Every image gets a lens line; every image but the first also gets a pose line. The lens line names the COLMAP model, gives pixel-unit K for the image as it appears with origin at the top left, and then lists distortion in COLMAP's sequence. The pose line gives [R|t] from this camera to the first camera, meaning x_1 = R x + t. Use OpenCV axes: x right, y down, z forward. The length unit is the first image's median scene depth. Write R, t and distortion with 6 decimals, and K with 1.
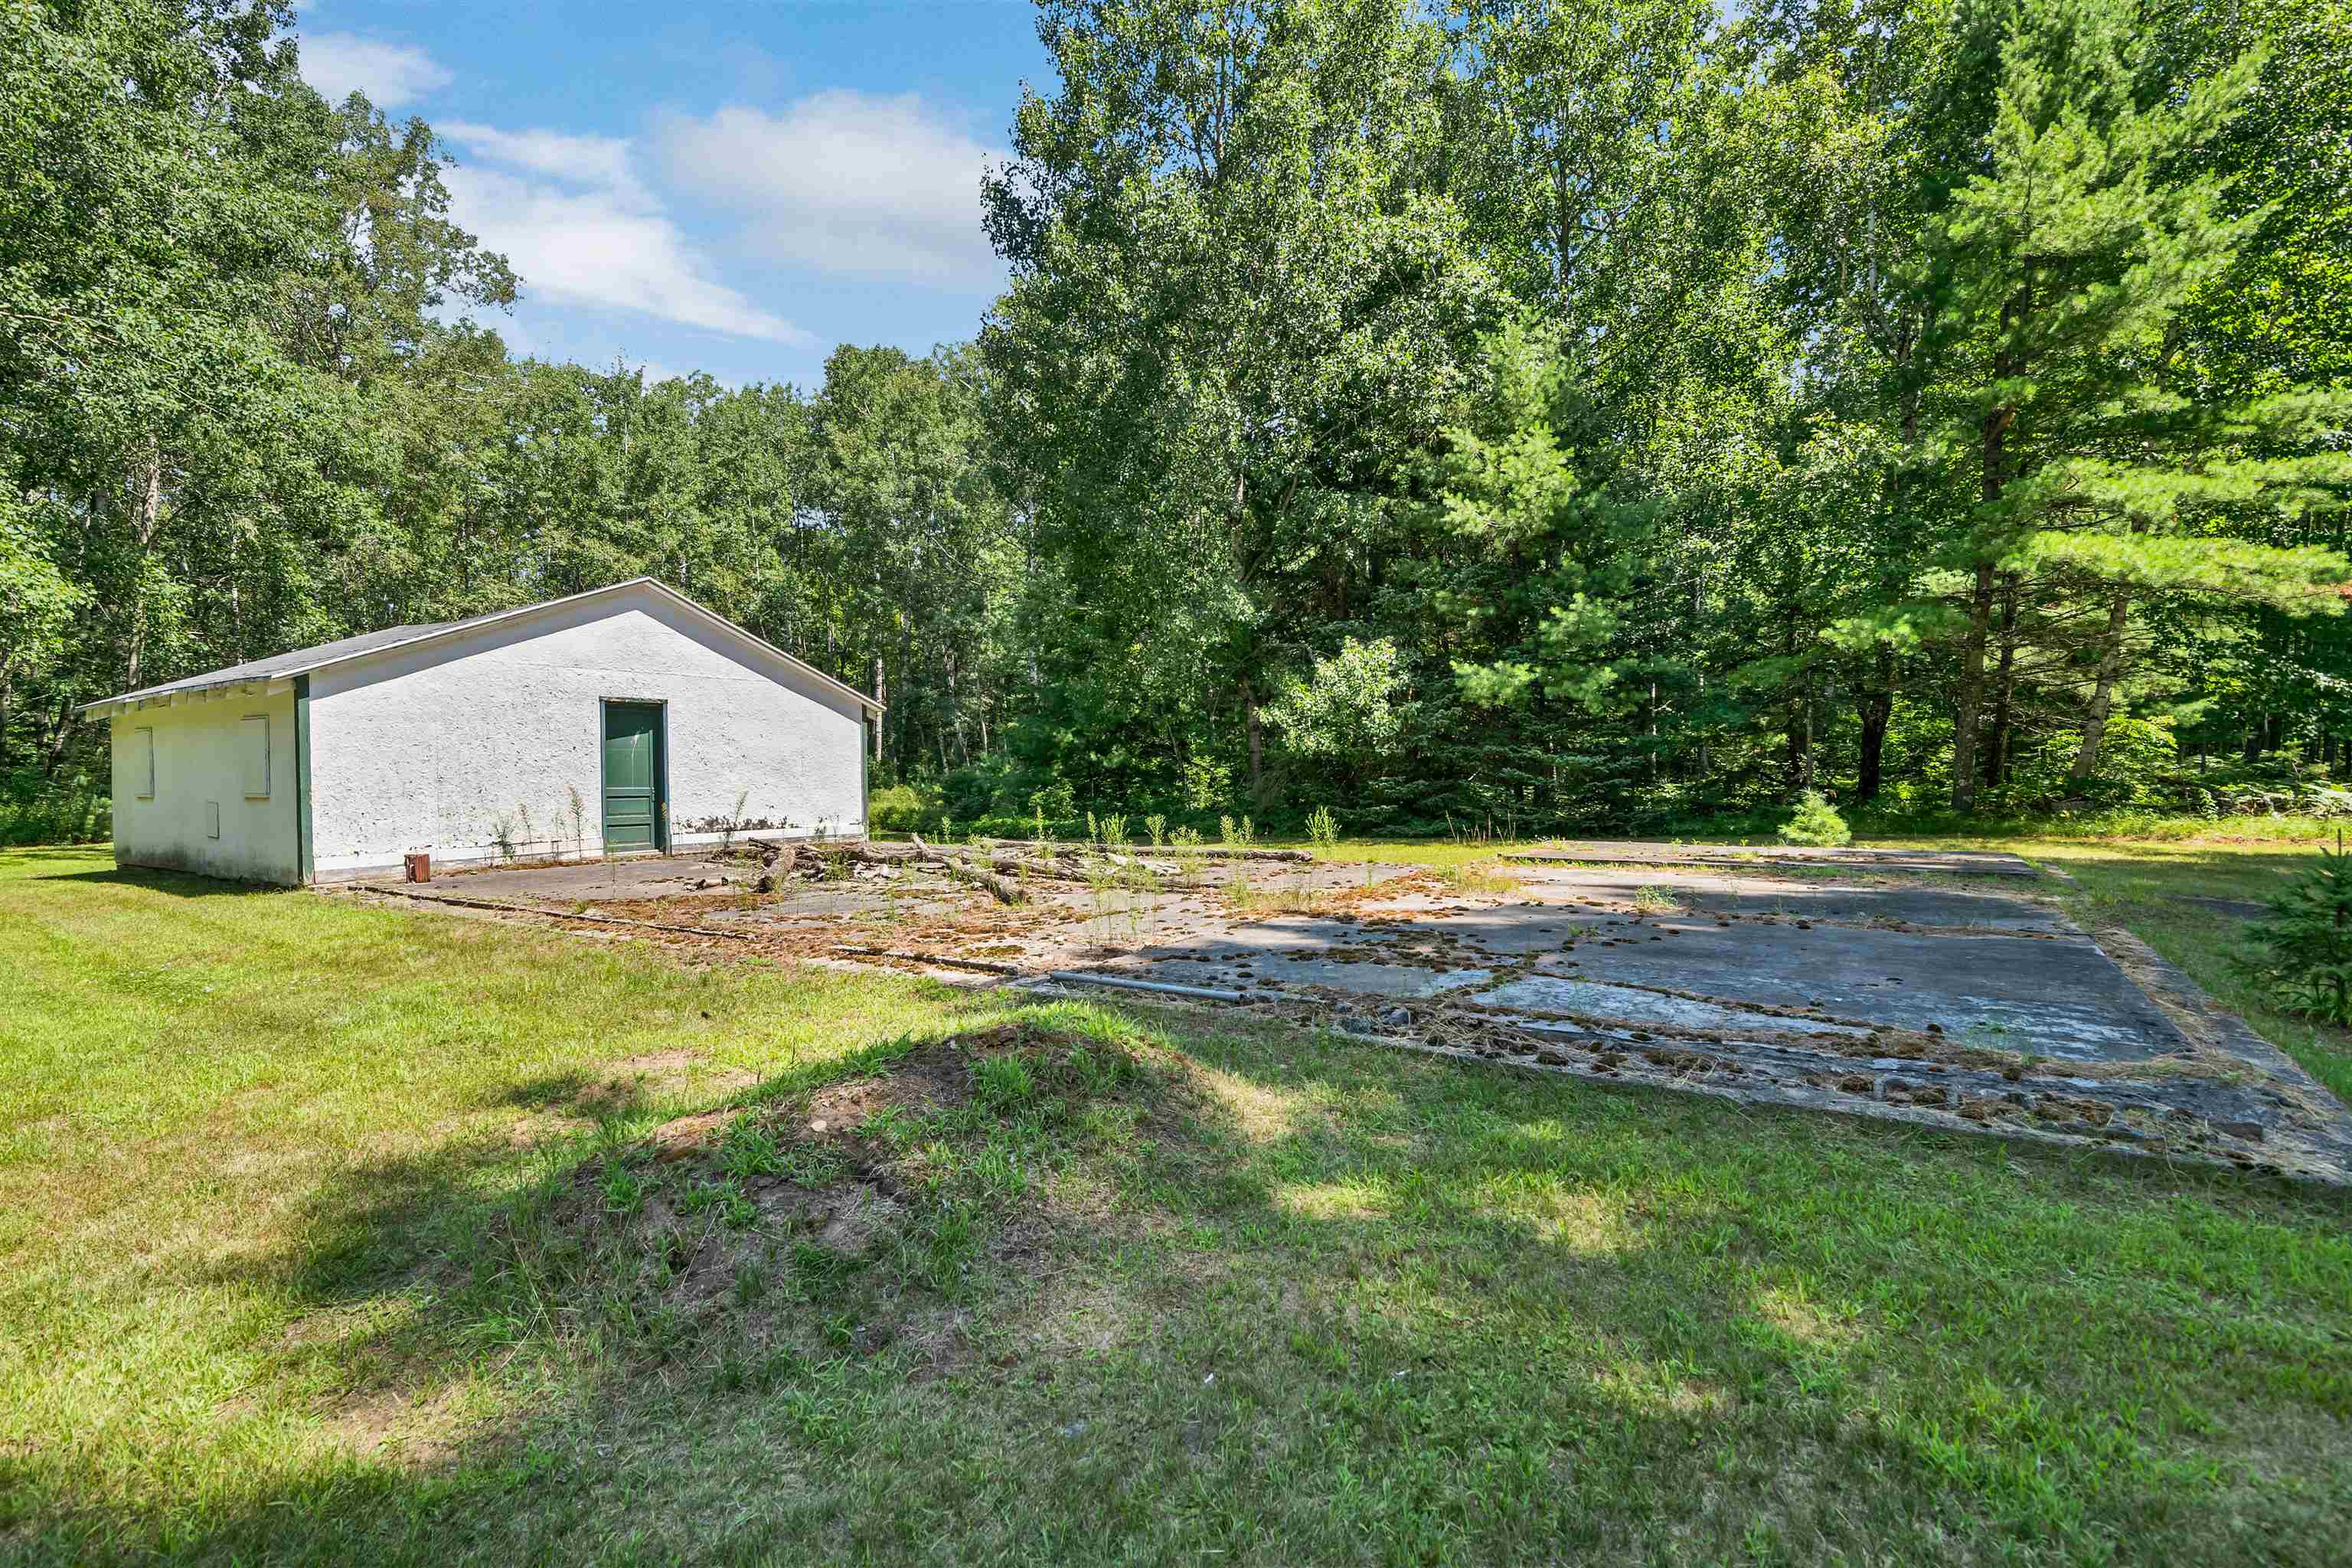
lens RADIAL K [[1089.2, 0, 1172.3], [0, 1089.2, 791.4], [0, 0, 1]] dist [0.002932, -0.000649]
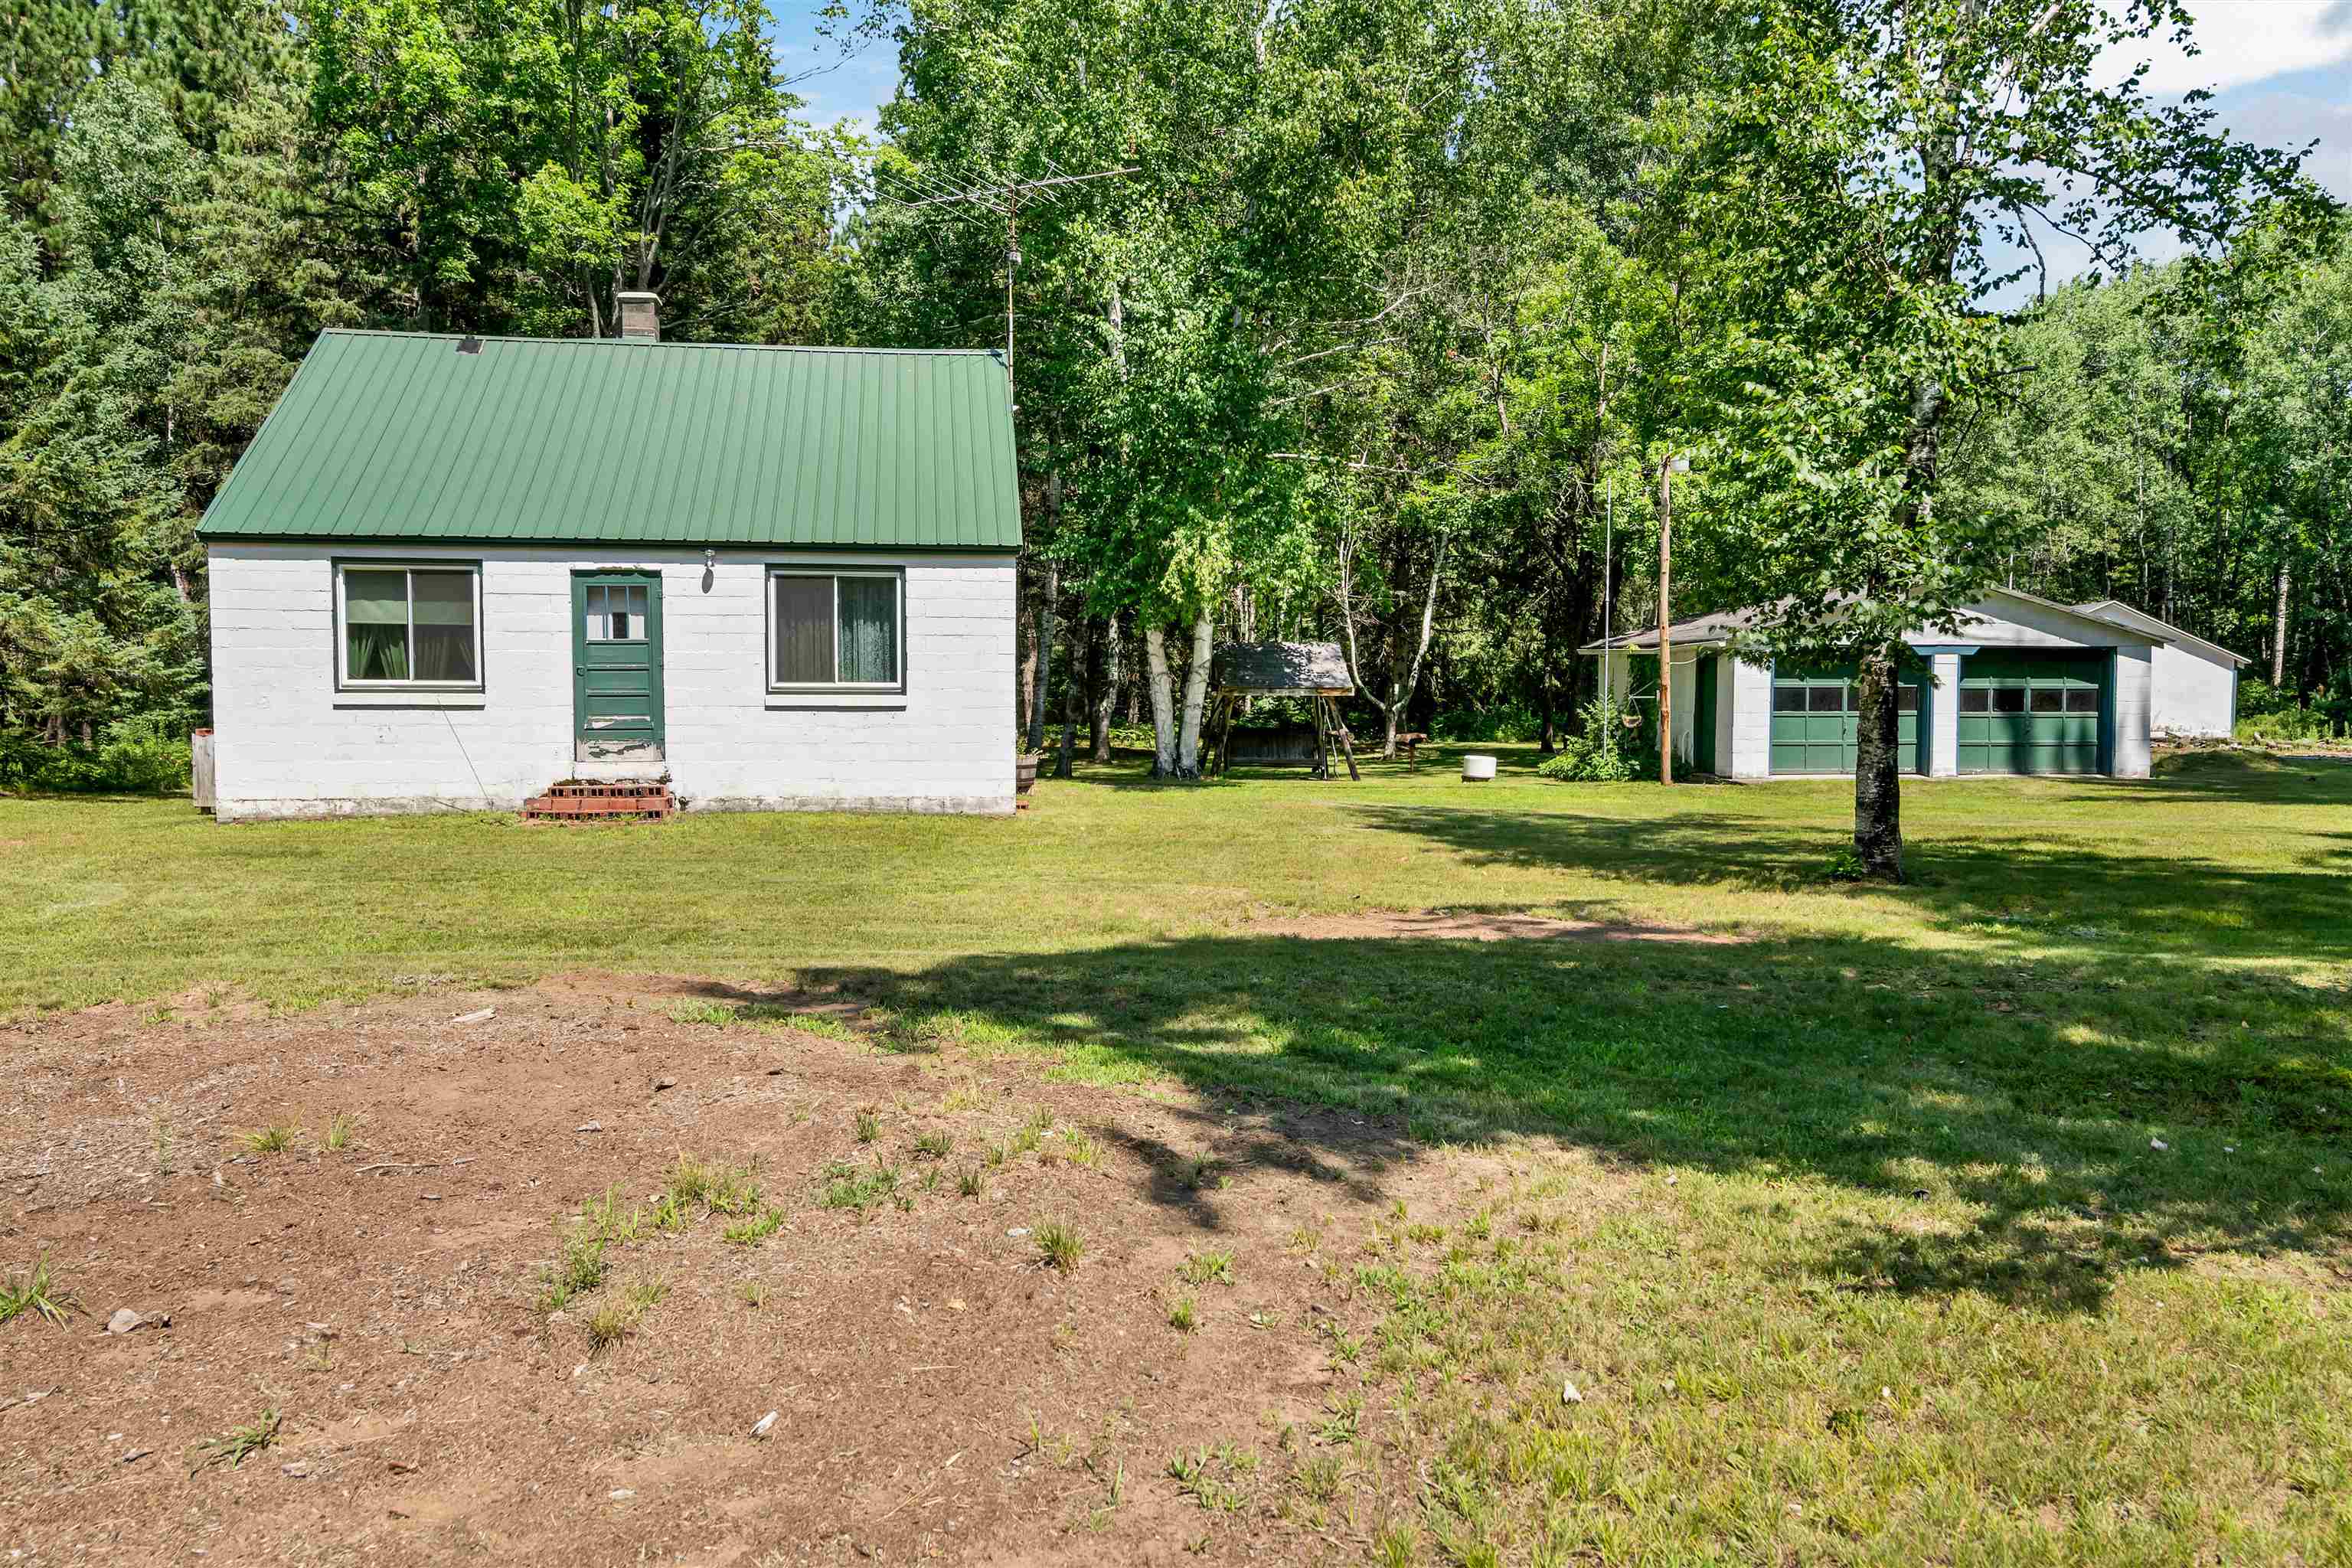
lens RADIAL K [[1718.2, 0, 1180.9], [0, 1718.2, 792.7], [0, 0, 1]] dist [0.001890, 0.004843]
pose [[0.663357, 0.055022, -0.746278, 0.536441], [-0.024795, 0.998362, 0.051568, 0.023526], [0.747892, -0.015704, 0.663634, -1.684967]]
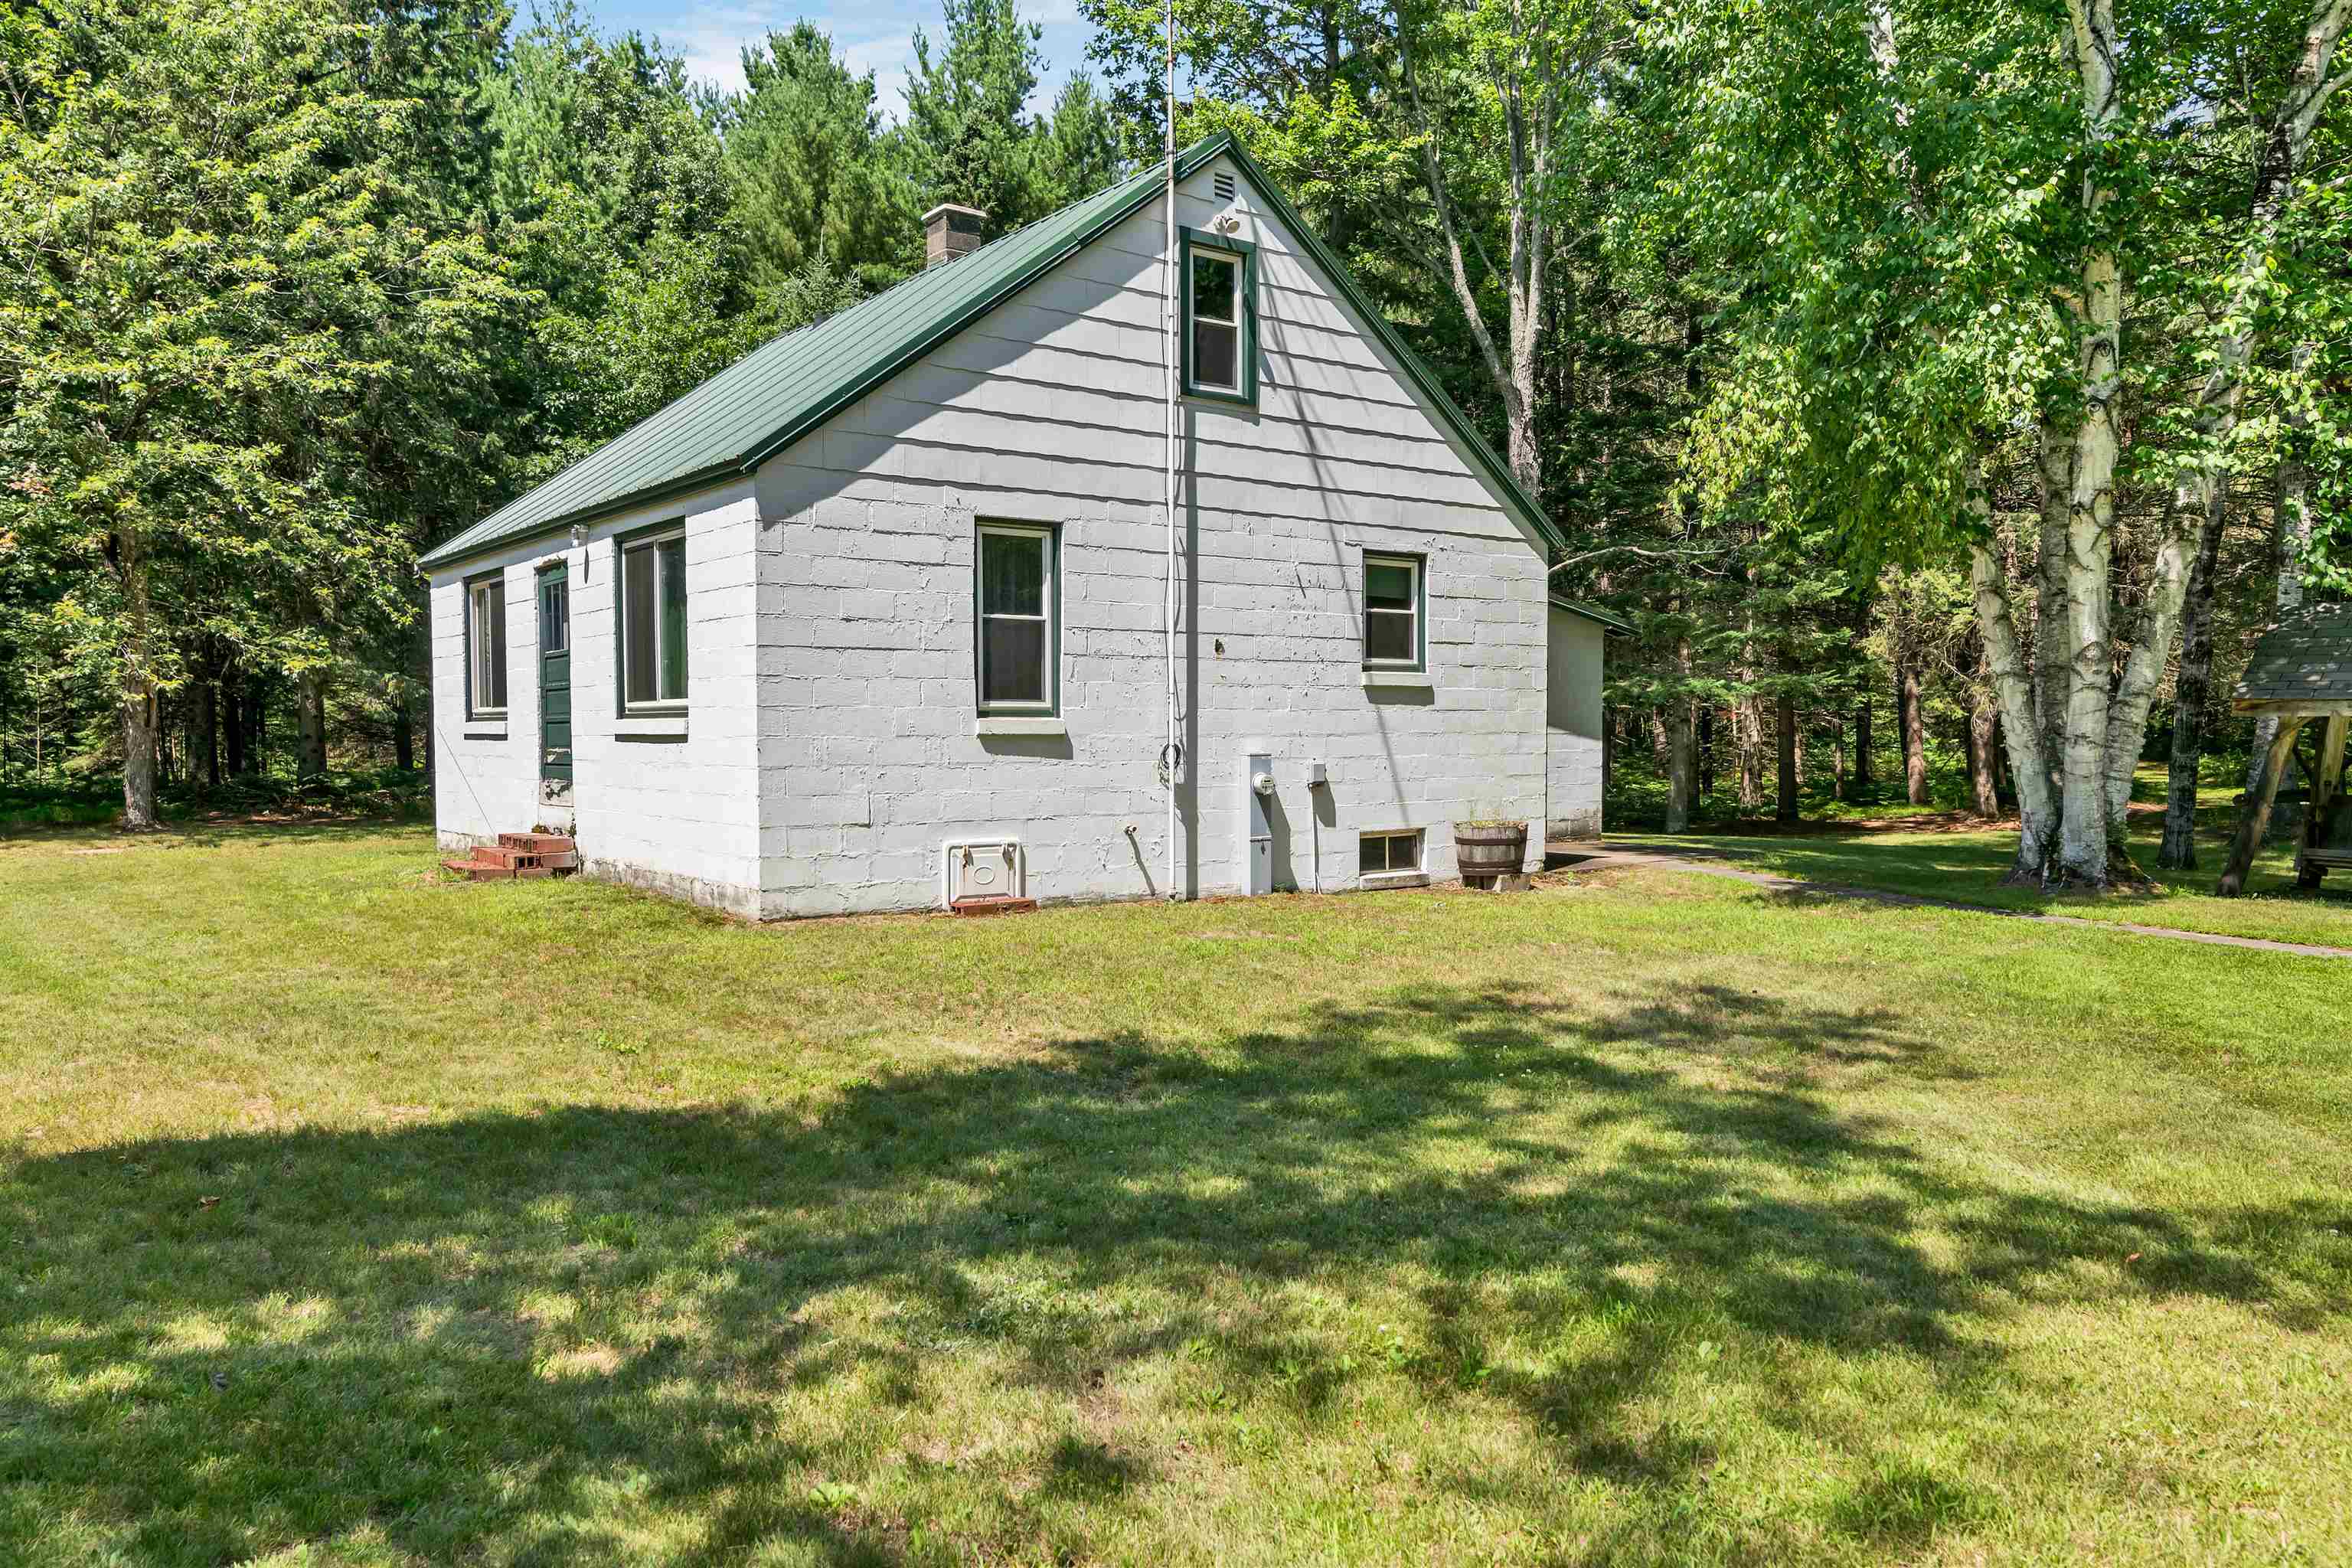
lens RADIAL K [[1650.1, 0, 1173.9], [0, 1650.1, 794.2], [0, 0, 1]] dist [-0.001956, 0.004065]
pose [[-0.334403, 0.046324, -0.941291, 0.206887], [-0.013039, 0.998468, 0.053770, 0.015772], [0.942340, 0.030254, -0.333286, -0.784461]]
